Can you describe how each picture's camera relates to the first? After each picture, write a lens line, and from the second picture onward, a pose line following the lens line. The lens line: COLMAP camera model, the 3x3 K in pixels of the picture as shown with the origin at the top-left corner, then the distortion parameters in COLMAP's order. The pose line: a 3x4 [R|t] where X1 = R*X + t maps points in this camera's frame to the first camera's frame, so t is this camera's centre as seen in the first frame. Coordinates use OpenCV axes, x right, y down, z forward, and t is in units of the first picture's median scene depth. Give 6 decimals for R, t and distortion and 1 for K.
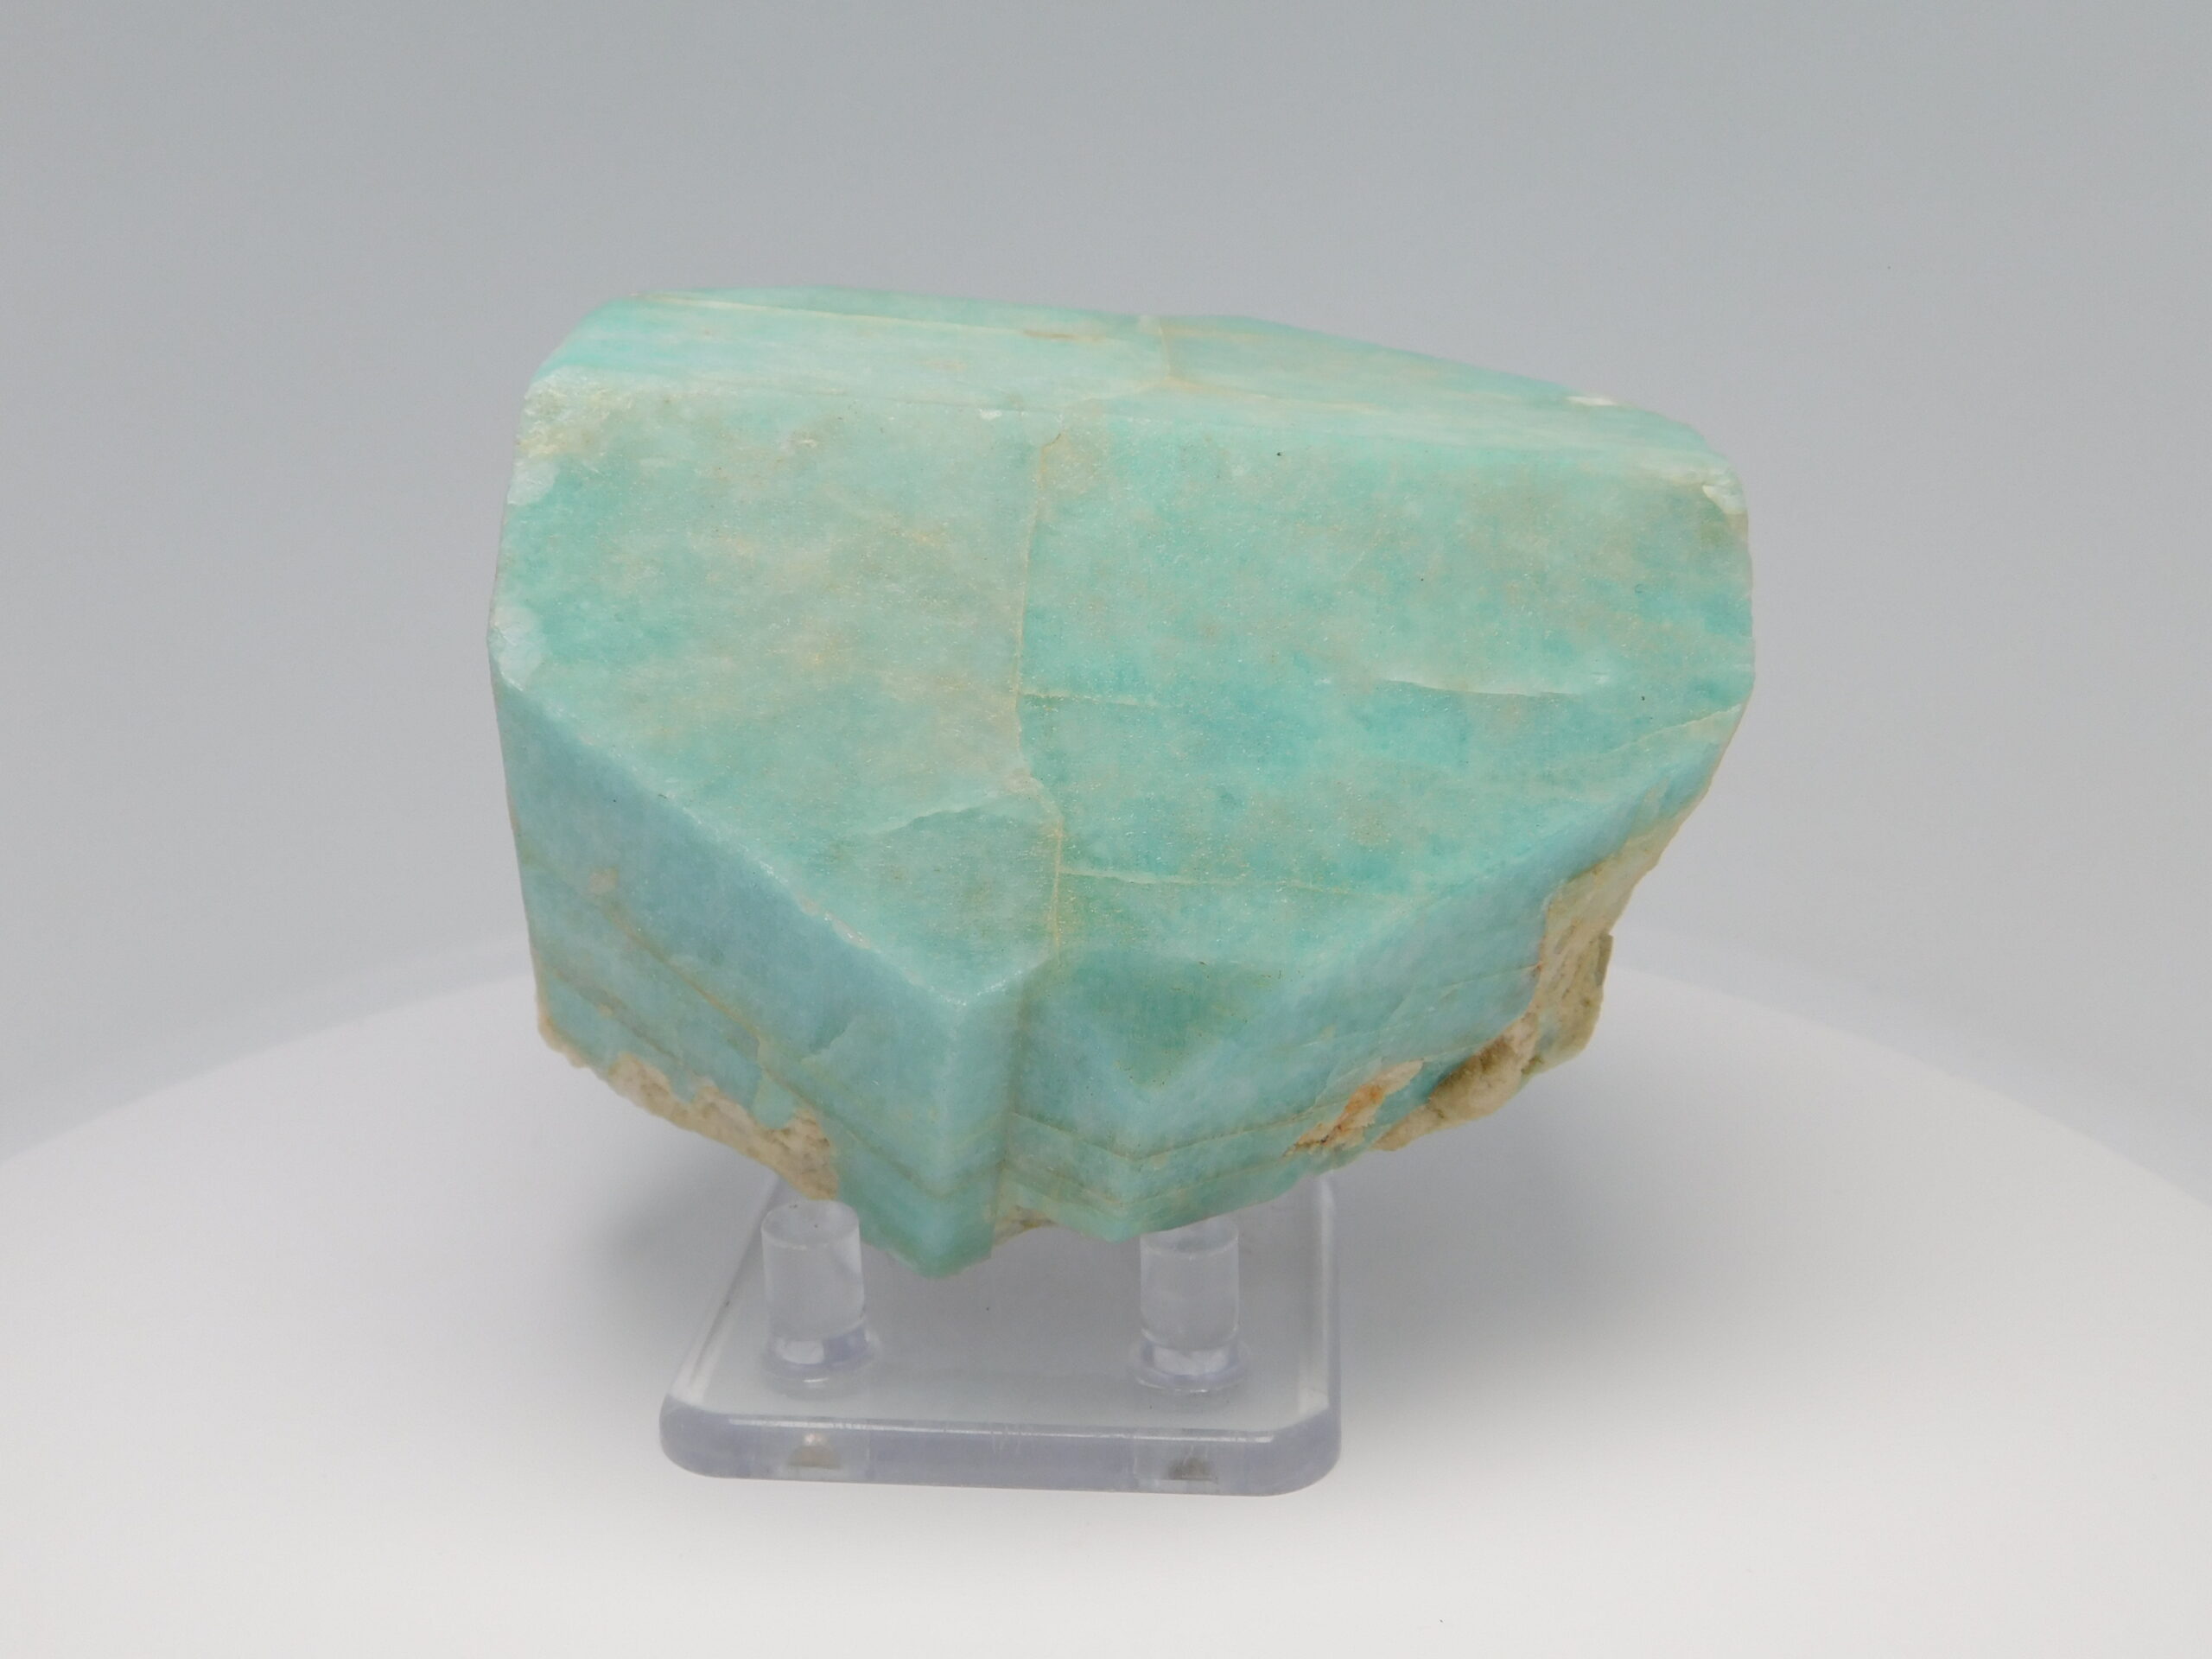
lens RADIAL K [[2311.5, 0, 1152.7], [0, 2311.5, 860.4], [0, 0, 1]] dist [-0.024847, 0.000000]
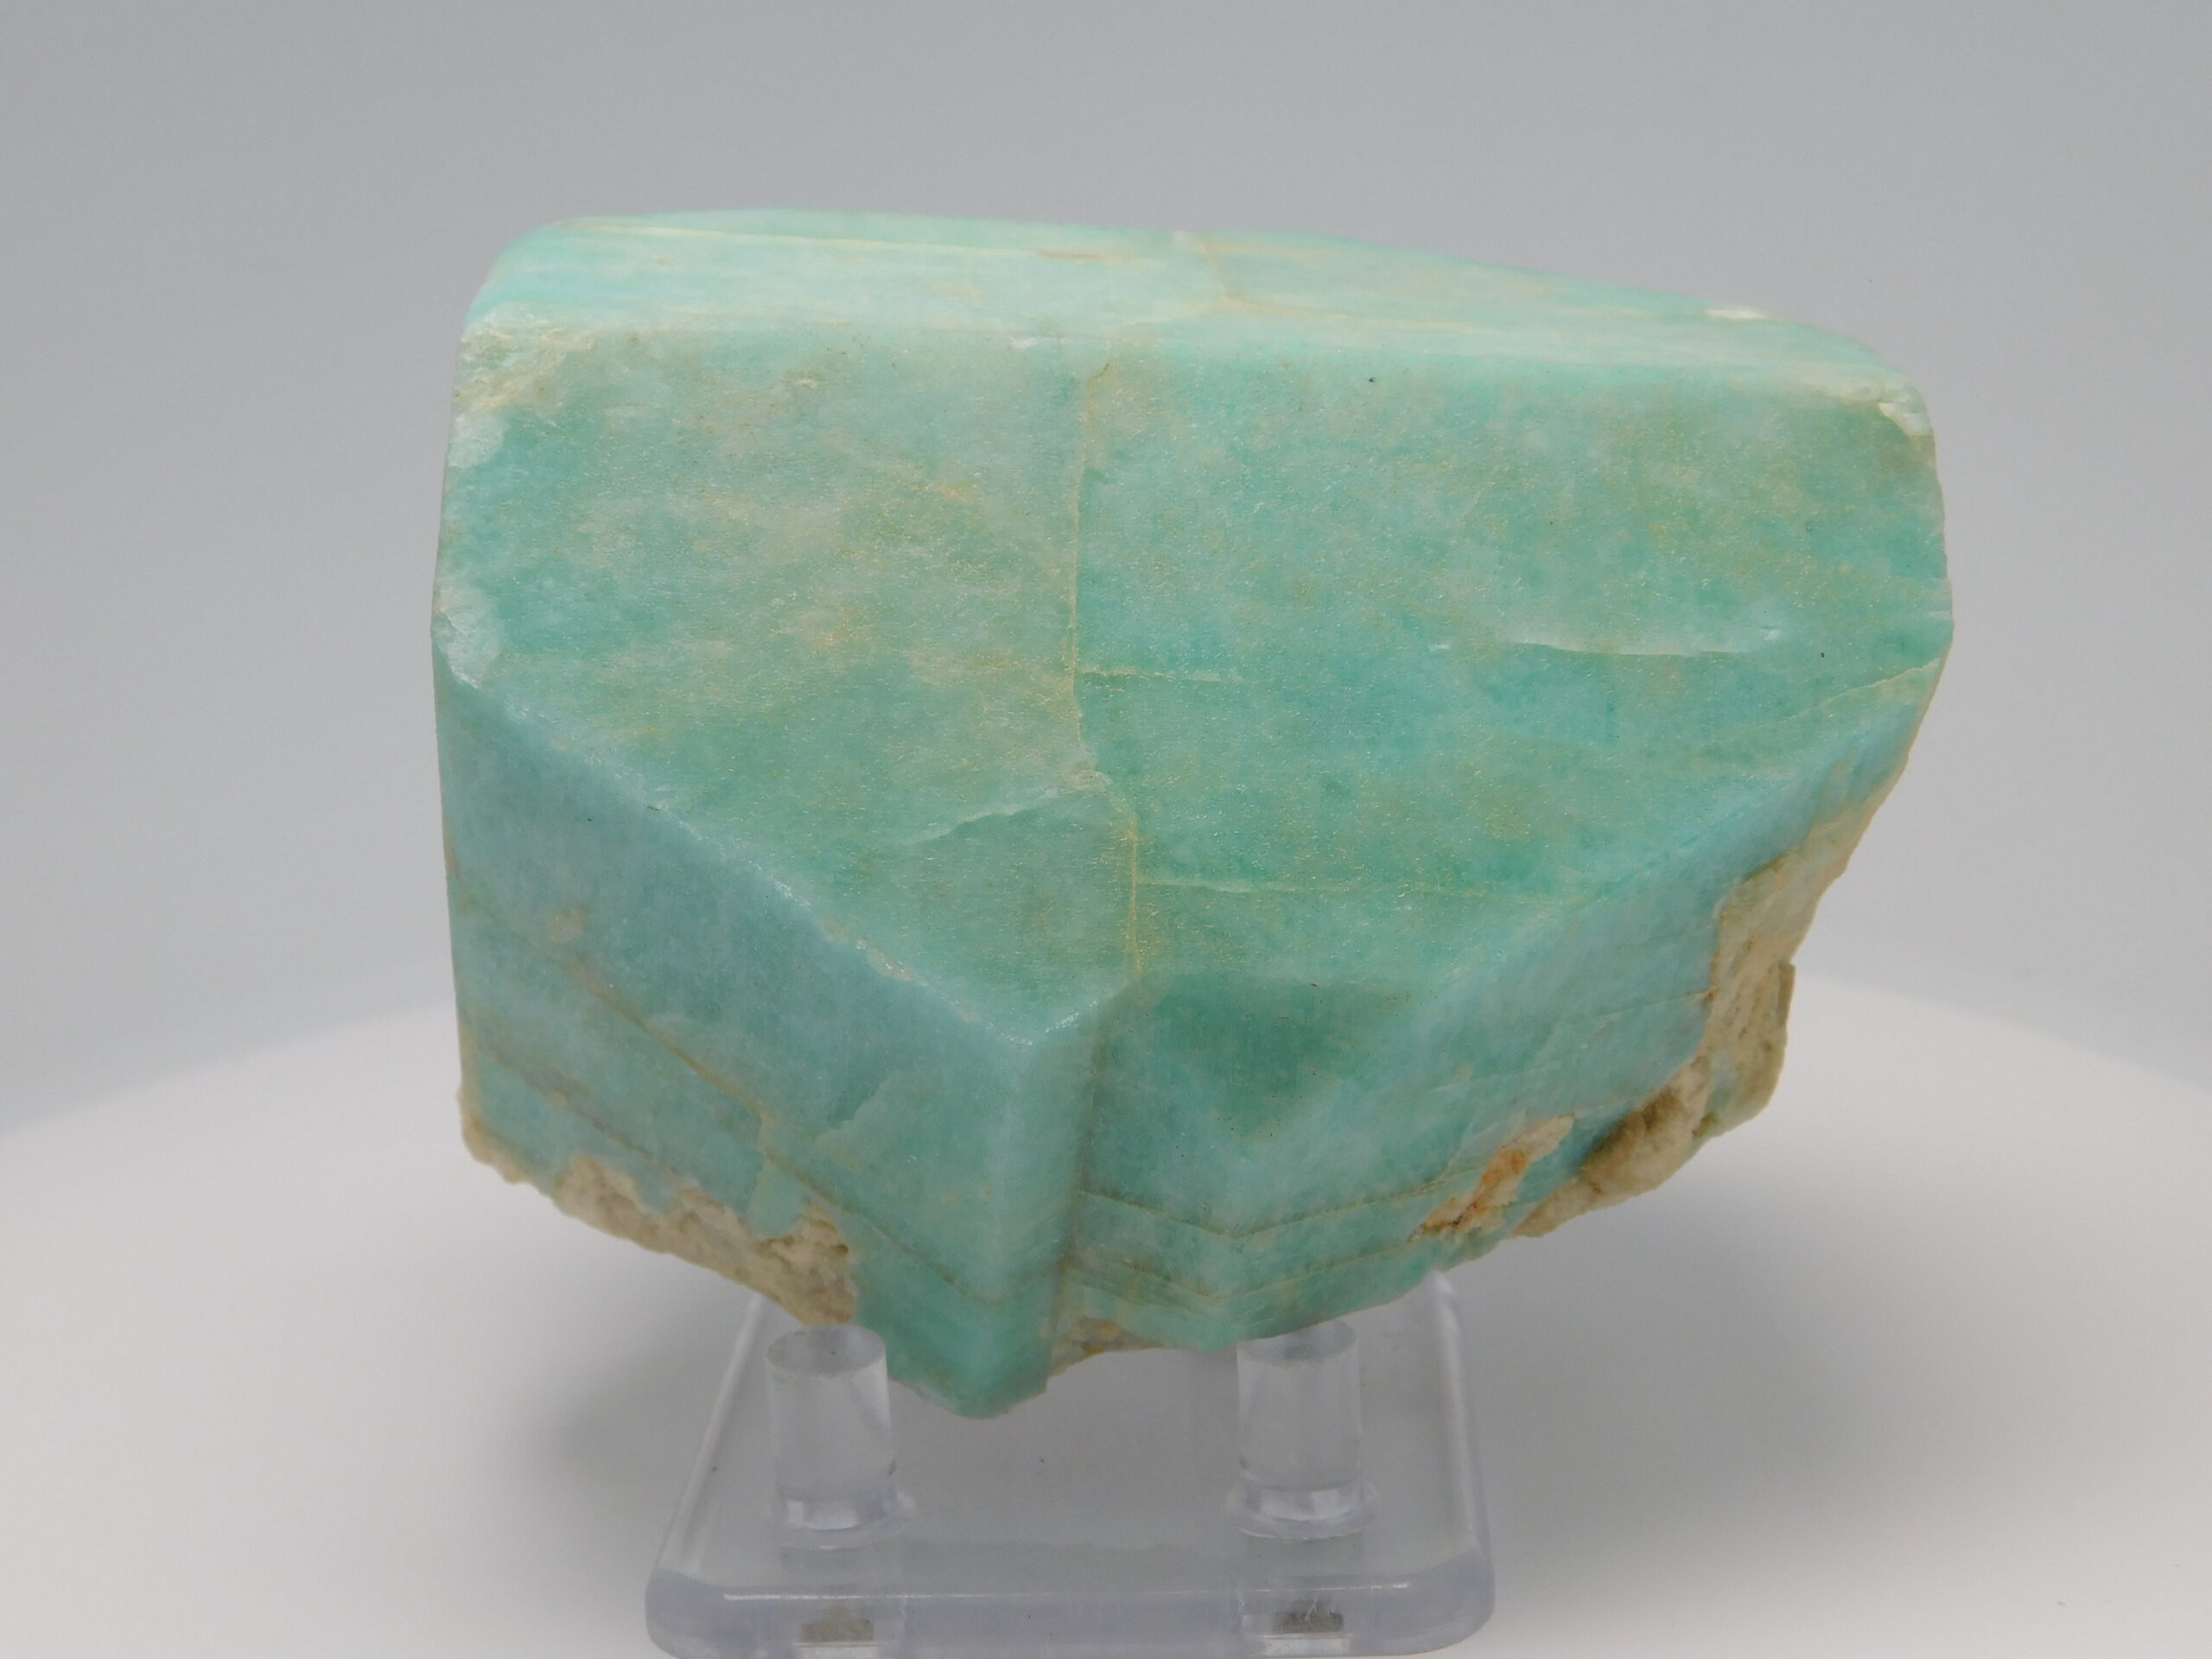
lens RADIAL K [[3286.1, 0, 1112.4], [0, 3286.1, 840.9], [0, 0, 1]] dist [-0.056598, 0.000000]
pose [[0.999086, -0.036505, 0.022230, -0.073060], [0.037854, 0.997257, -0.063608, 0.063219], [-0.019847, 0.064391, 0.997727, -0.169360]]
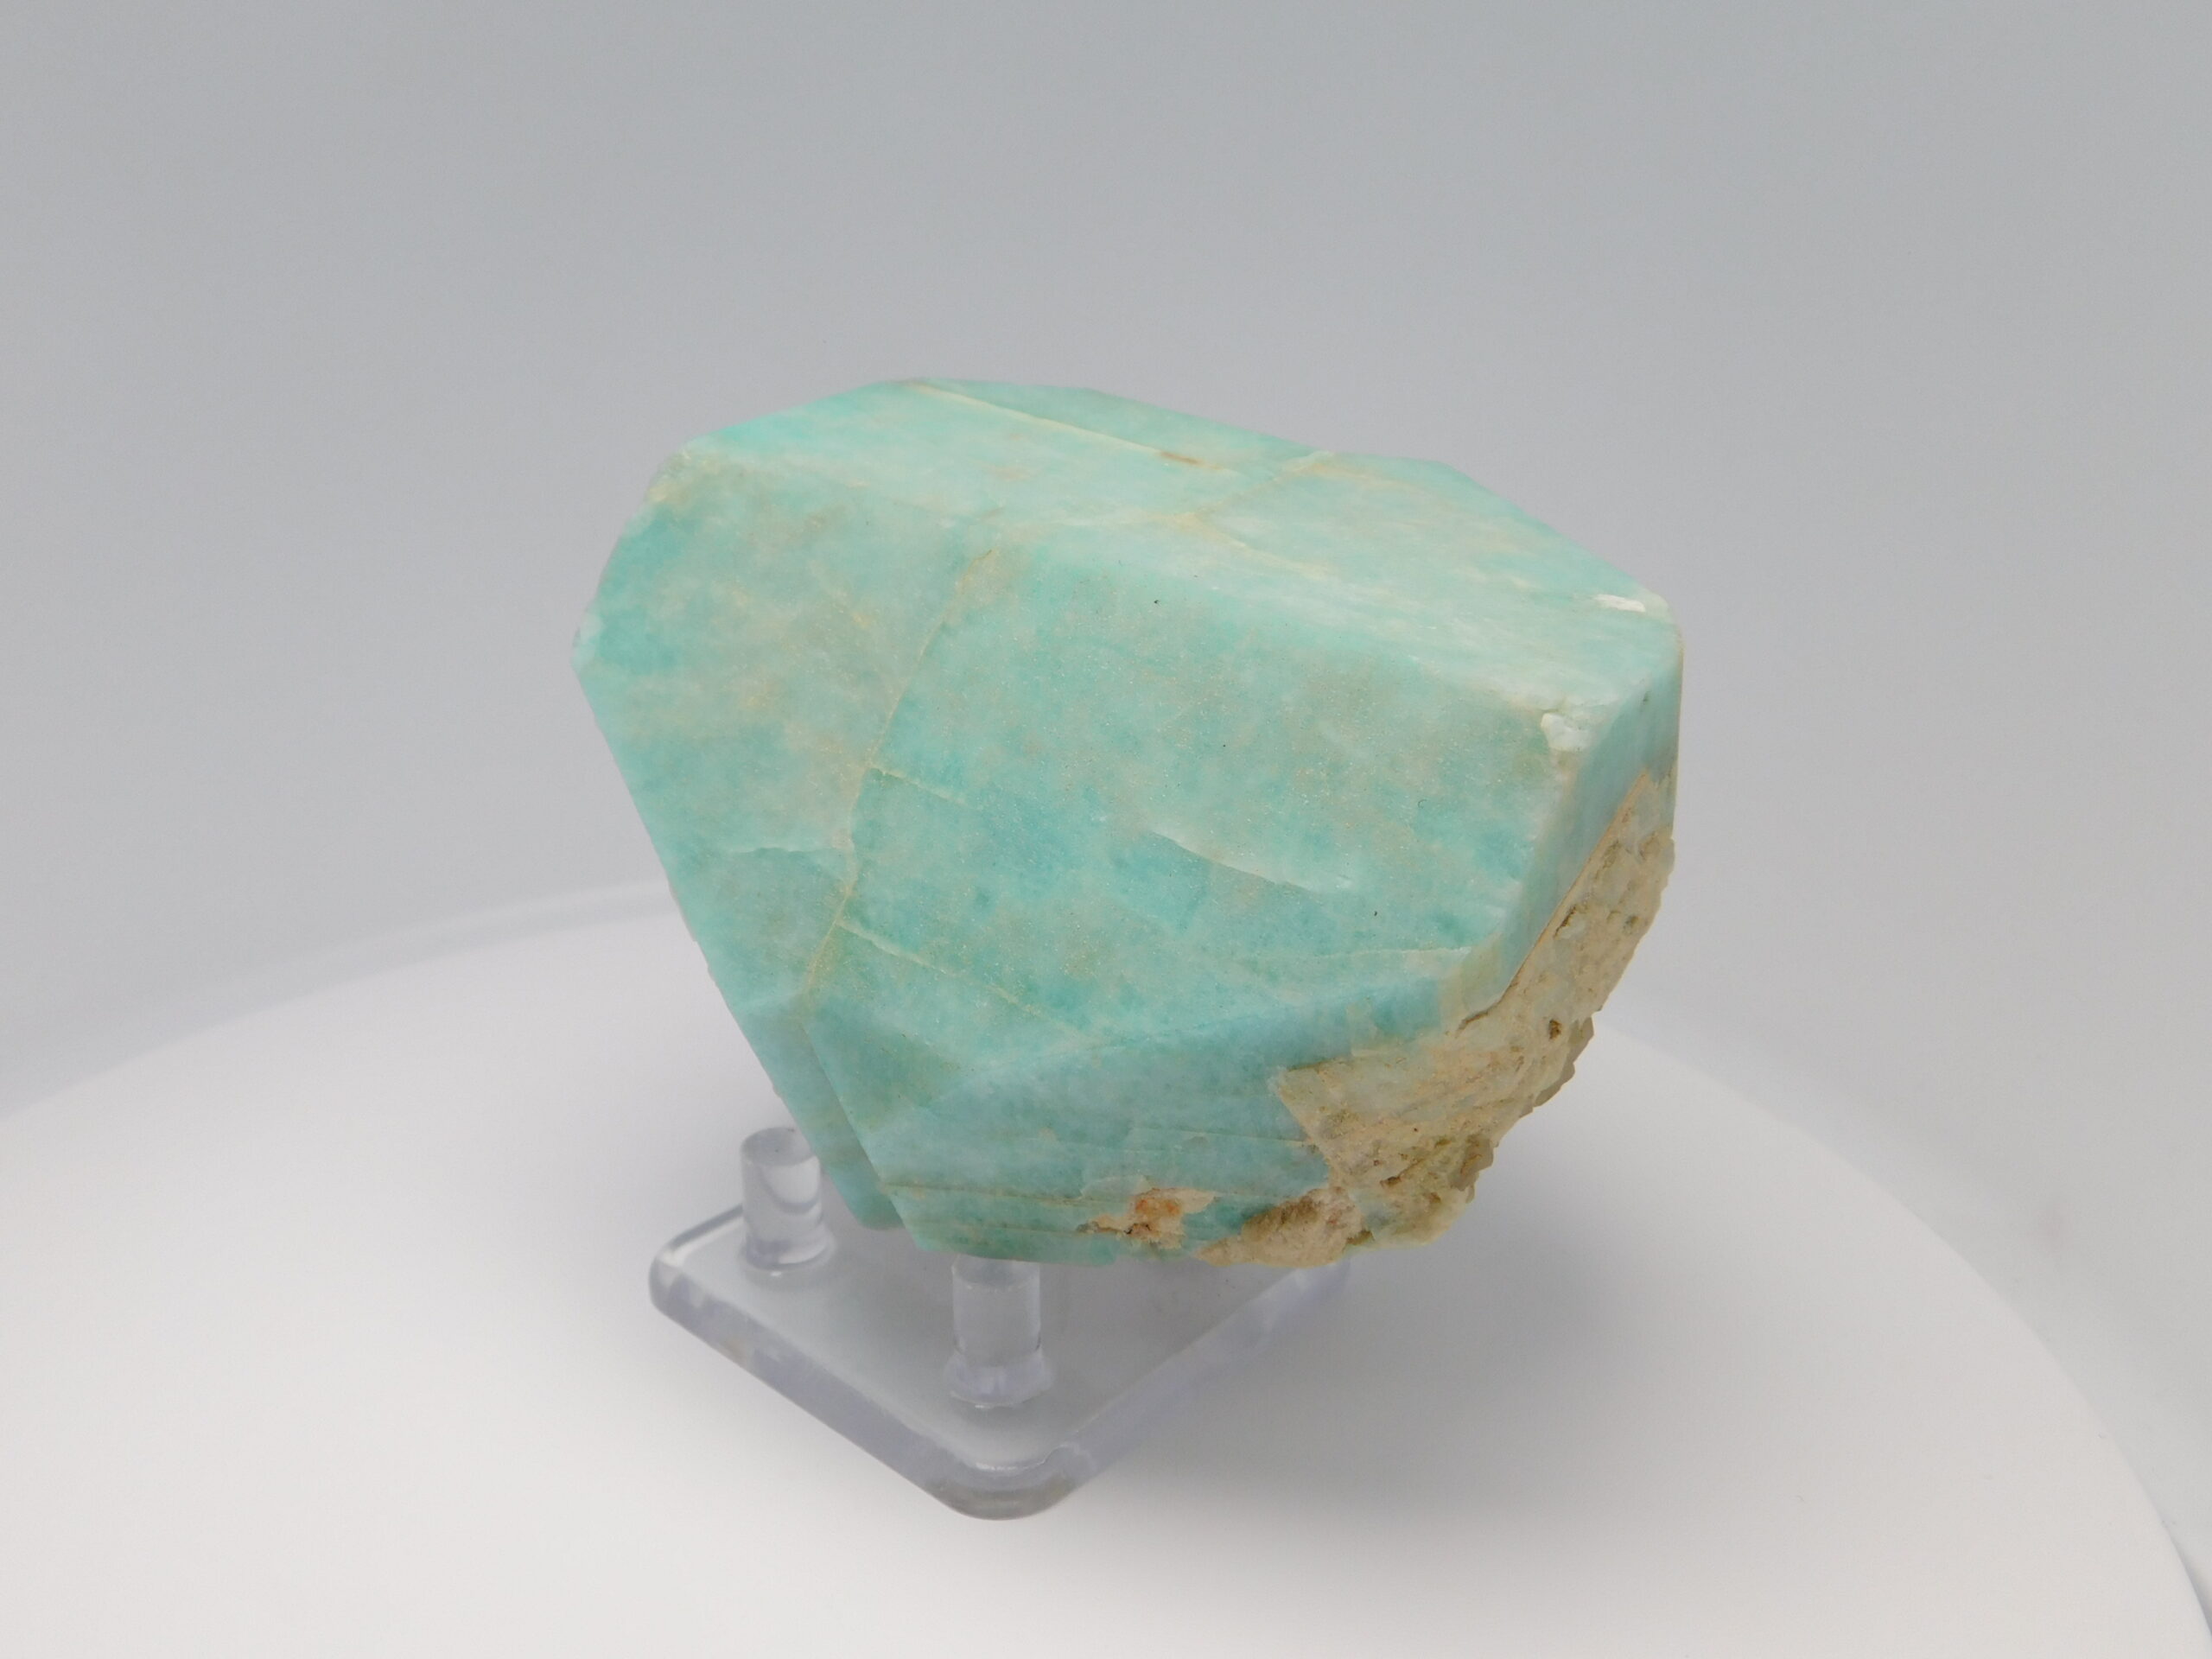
lens RADIAL K [[1912.1, 0, 1111.0], [0, 1912.1, 831.2], [0, 0, 1]] dist [-0.008550, -0.006284]
pose [[0.791592, 0.242205, -0.560998, 0.582359], [-0.228774, 0.968788, 0.095455, -0.159244], [0.566608, 0.052780, 0.822295, 0.281163]]
